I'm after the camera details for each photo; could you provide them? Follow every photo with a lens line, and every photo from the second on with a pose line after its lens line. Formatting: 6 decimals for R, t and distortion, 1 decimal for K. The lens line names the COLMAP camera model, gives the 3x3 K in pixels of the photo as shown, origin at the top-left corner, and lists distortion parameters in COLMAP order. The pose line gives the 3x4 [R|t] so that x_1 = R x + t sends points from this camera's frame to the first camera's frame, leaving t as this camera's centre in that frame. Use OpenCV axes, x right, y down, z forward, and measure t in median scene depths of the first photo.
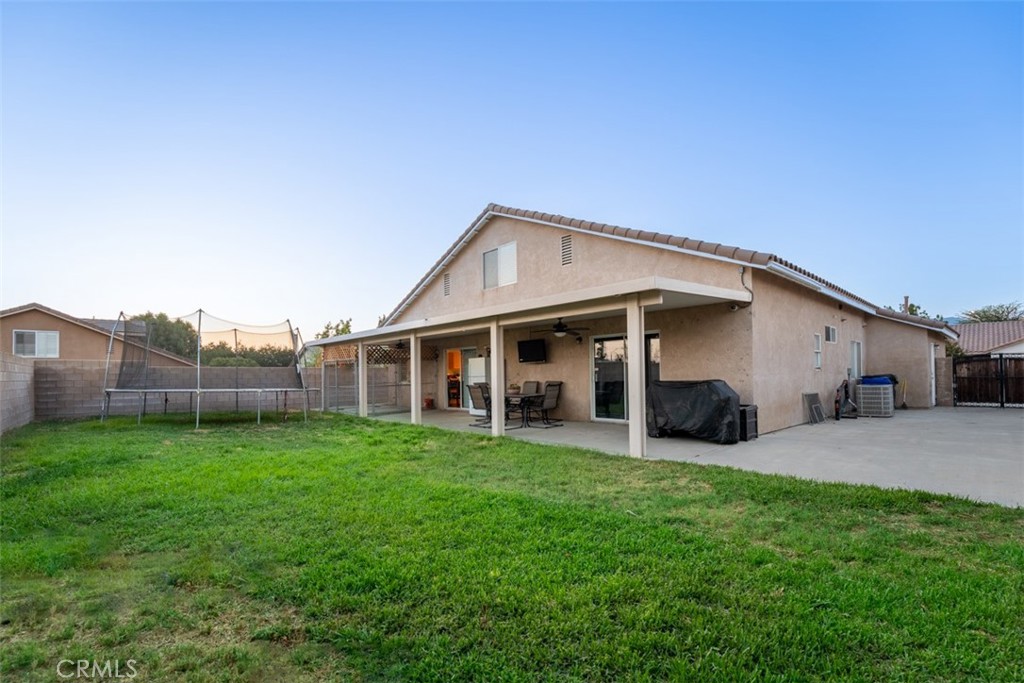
lens RADIAL K [[413.5, 0, 514.6], [0, 413.5, 355.8], [0, 0, 1]] dist [-0.001188, -0.000108]
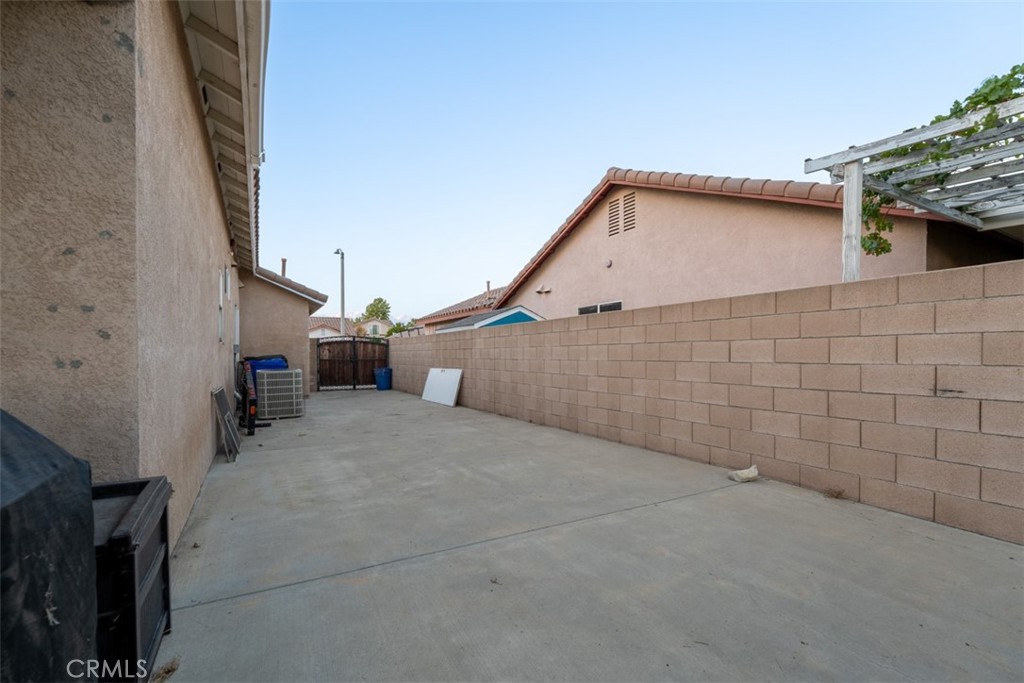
lens RADIAL K [[440.3, 0, 511.7], [0, 440.3, 367.9], [0, 0, 1]] dist [0.000215, 0.000028]
pose [[0.203910, -0.014779, 0.978878, 0.210769], [-0.049805, 0.998435, 0.025449, 0.025630], [-0.977722, -0.053943, 0.202855, 0.409000]]
